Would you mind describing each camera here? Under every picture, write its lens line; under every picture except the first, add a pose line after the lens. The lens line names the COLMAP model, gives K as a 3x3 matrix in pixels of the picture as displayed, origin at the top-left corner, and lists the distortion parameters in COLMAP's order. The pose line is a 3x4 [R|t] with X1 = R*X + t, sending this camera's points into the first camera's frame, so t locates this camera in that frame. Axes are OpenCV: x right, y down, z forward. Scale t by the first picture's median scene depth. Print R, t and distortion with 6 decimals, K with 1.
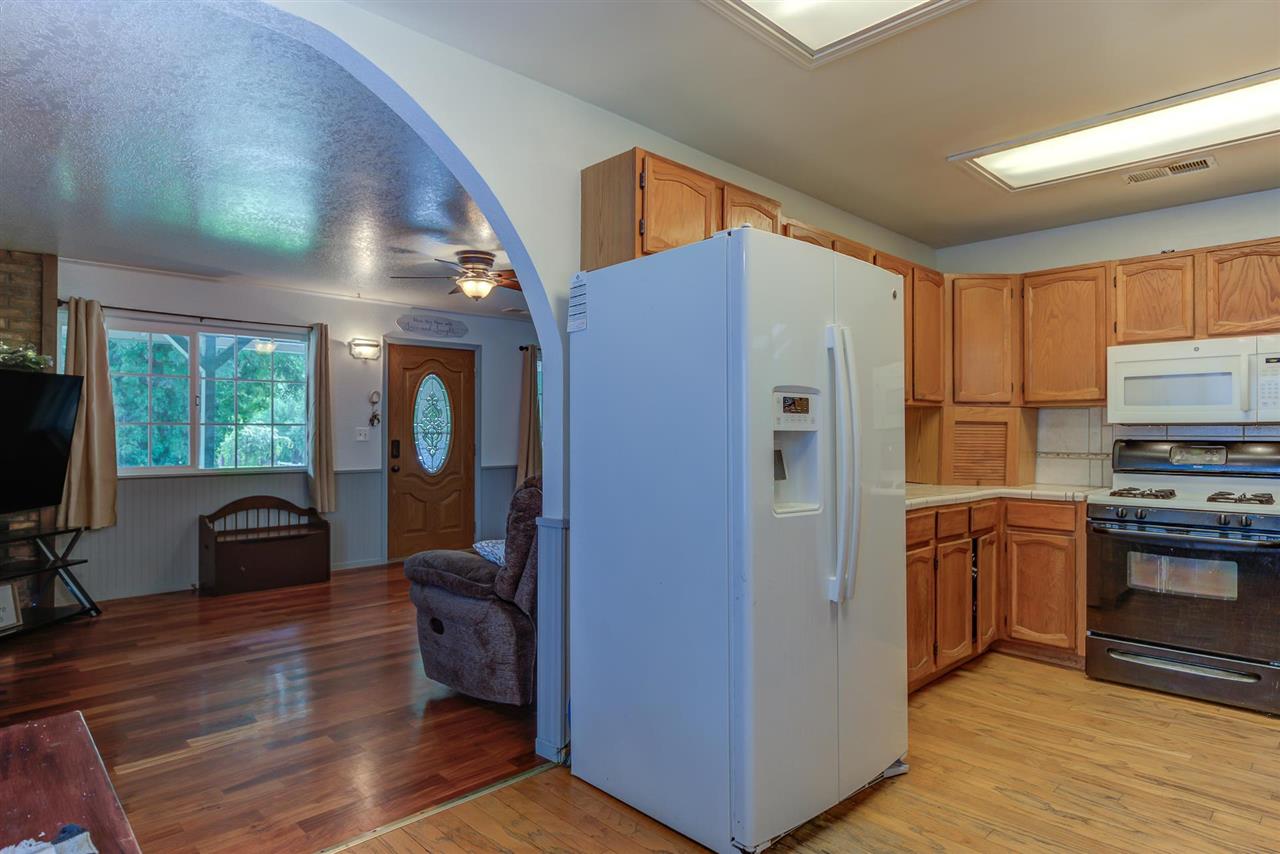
lens RADIAL K [[704.2, 0, 641.5], [0, 704.2, 427.0], [0, 0, 1]] dist [-0.002282, -0.008147]
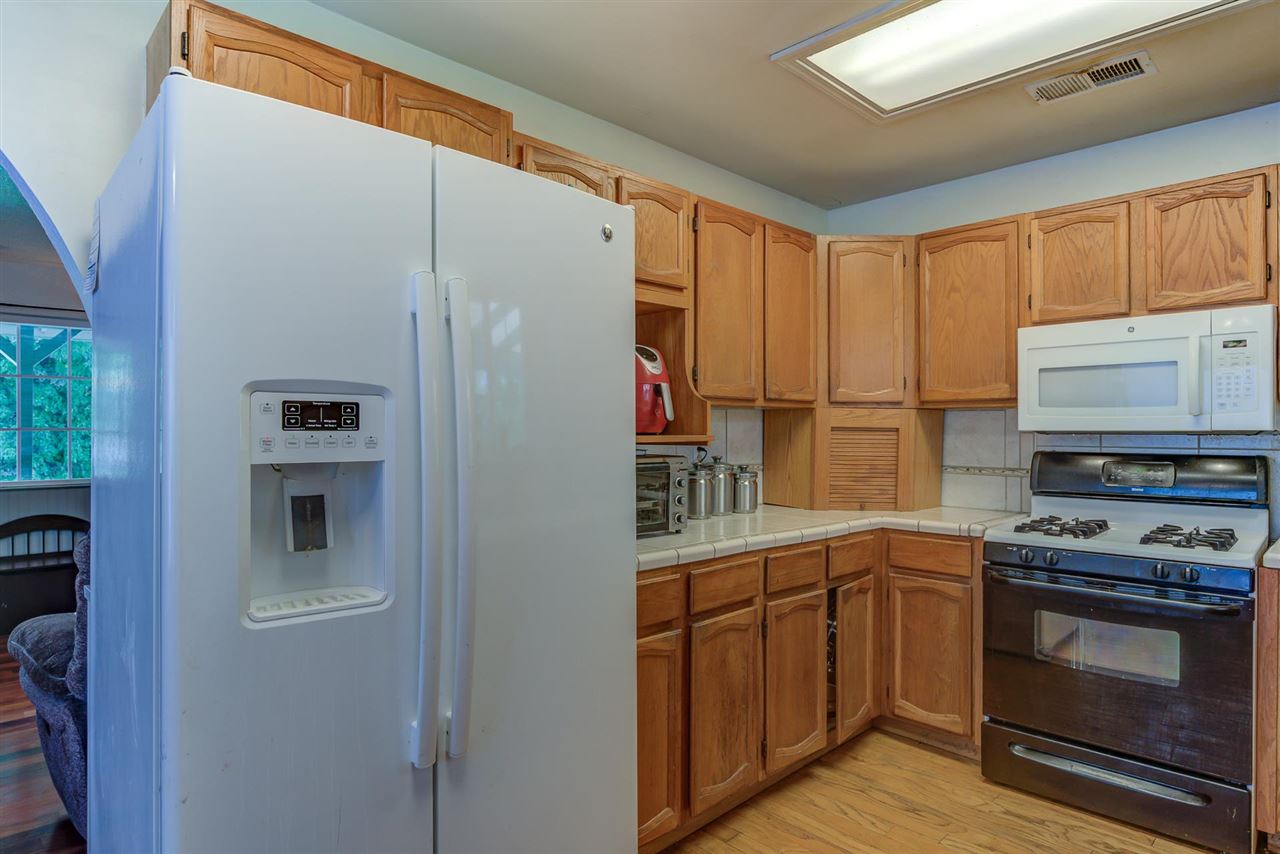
lens RADIAL K [[713.9, 0, 640.0], [0, 713.9, 427.0], [0, 0, 1]] dist [0.000179, -0.011533]
pose [[0.999953, -0.002578, 0.009321, 0.227520], [0.002543, 0.999990, 0.003763, -0.011750], [-0.009331, -0.003739, 0.999949, 0.220037]]
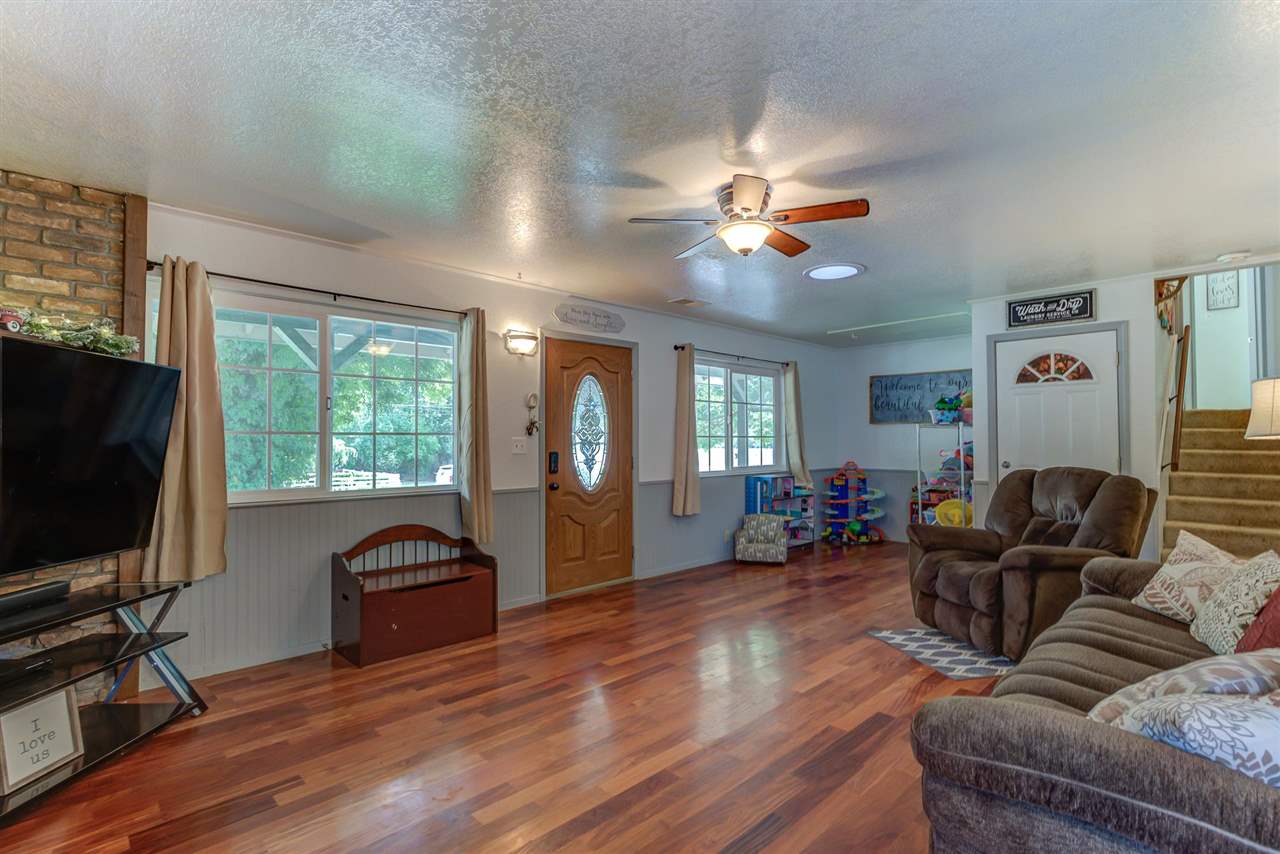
lens RADIAL K [[579.8, 0, 640.8], [0, 579.8, 429.5], [0, 0, 1]] dist [-0.012786, -0.000393]
pose [[0.999970, -0.003655, 0.006900, -0.410912], [0.003741, 0.999914, -0.012536, 0.000897], [-0.006854, 0.012561, 0.999898, 0.507790]]
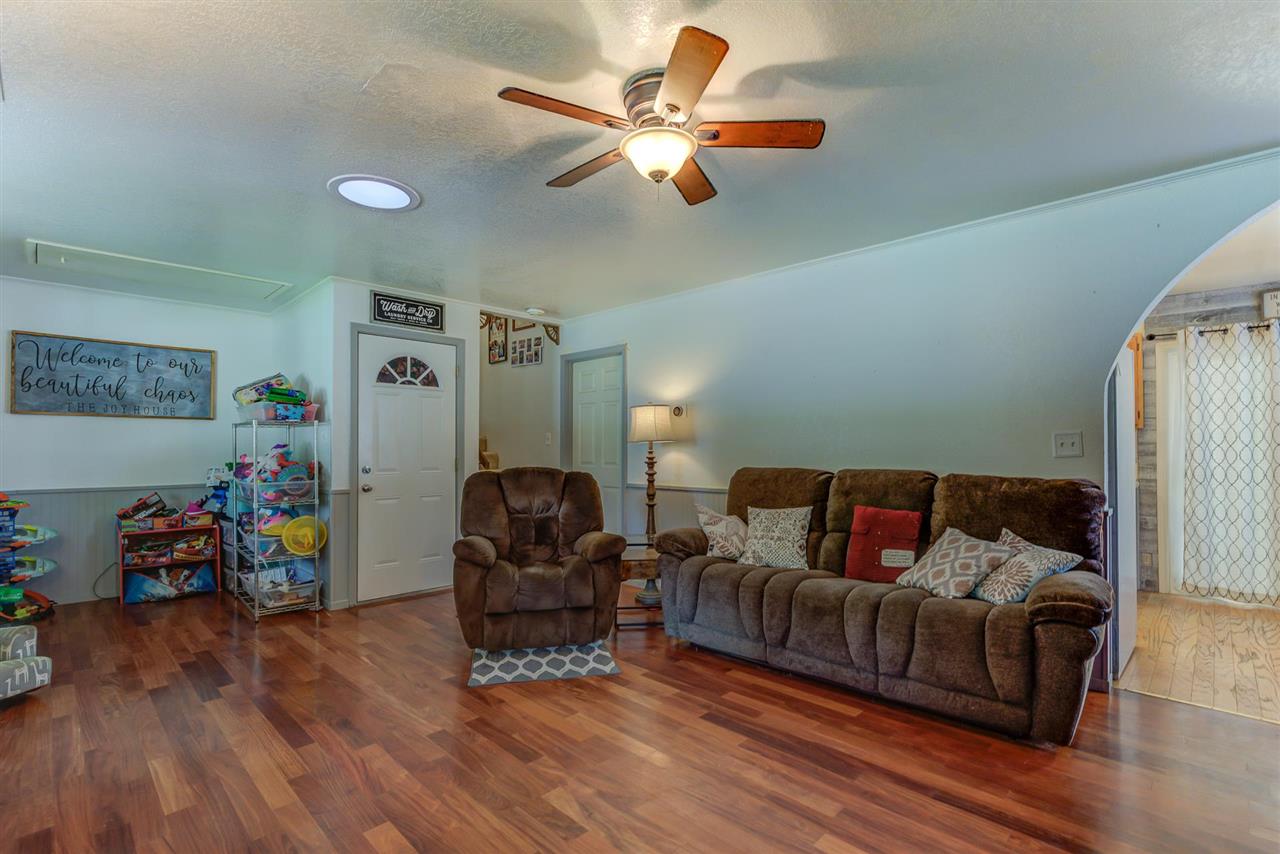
lens RADIAL K [[600.1, 0, 637.5], [0, 600.1, 443.4], [0, 0, 1]] dist [-0.020915, 0.011222]
pose [[-0.025091, 0.002492, 0.999682, -0.782823], [-0.010681, 0.999939, -0.002761, 0.009537], [-0.999628, -0.010747, -0.025063, 1.211715]]
